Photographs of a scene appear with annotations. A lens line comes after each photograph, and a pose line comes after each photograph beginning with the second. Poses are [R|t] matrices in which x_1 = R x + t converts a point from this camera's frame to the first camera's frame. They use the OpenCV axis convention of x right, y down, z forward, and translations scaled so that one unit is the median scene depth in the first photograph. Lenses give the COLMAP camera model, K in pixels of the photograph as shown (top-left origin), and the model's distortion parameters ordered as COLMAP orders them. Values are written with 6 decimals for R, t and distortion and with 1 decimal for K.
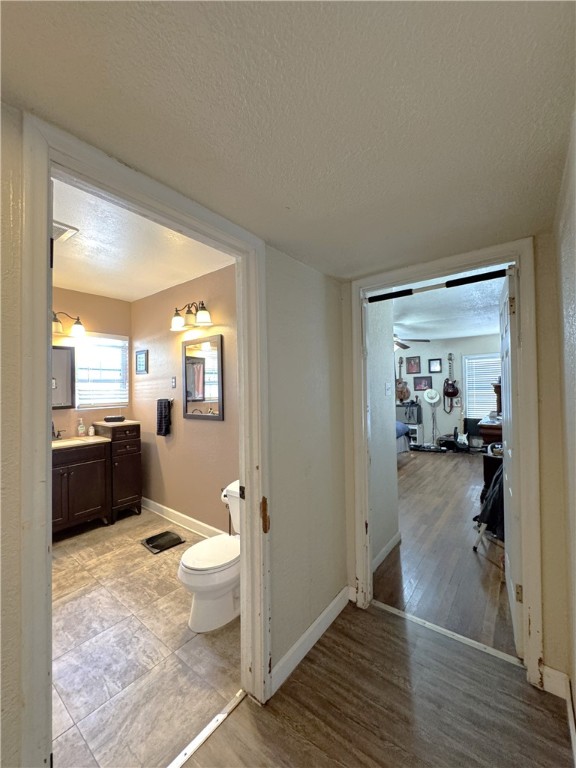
lens RADIAL K [[306.8, 0, 290.5], [0, 306.8, 383.1], [0, 0, 1]] dist [-0.004366, 0.000575]
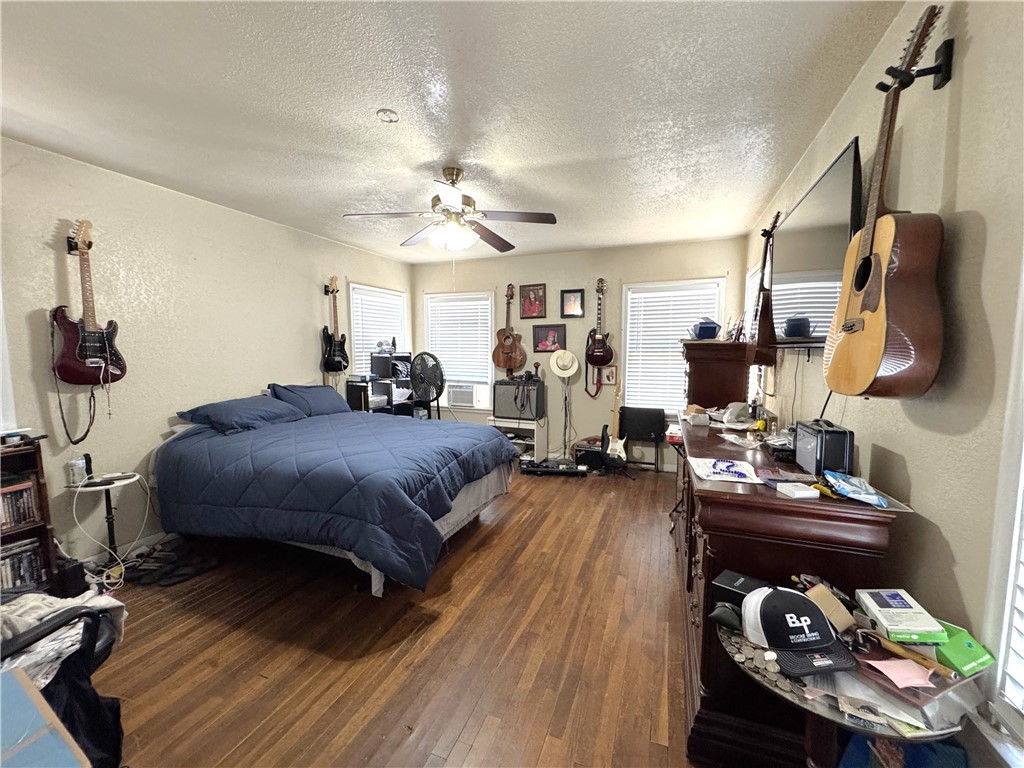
lens RADIAL K [[409.0, 0, 510.3], [0, 409.0, 382.6], [0, 0, 1]] dist [-0.004366, 0.000575]
pose [[0.961250, -0.011758, 0.275428, 0.189558], [-0.016609, 0.994805, 0.100434, 0.007297], [-0.275178, -0.101116, 0.956061, 0.377876]]
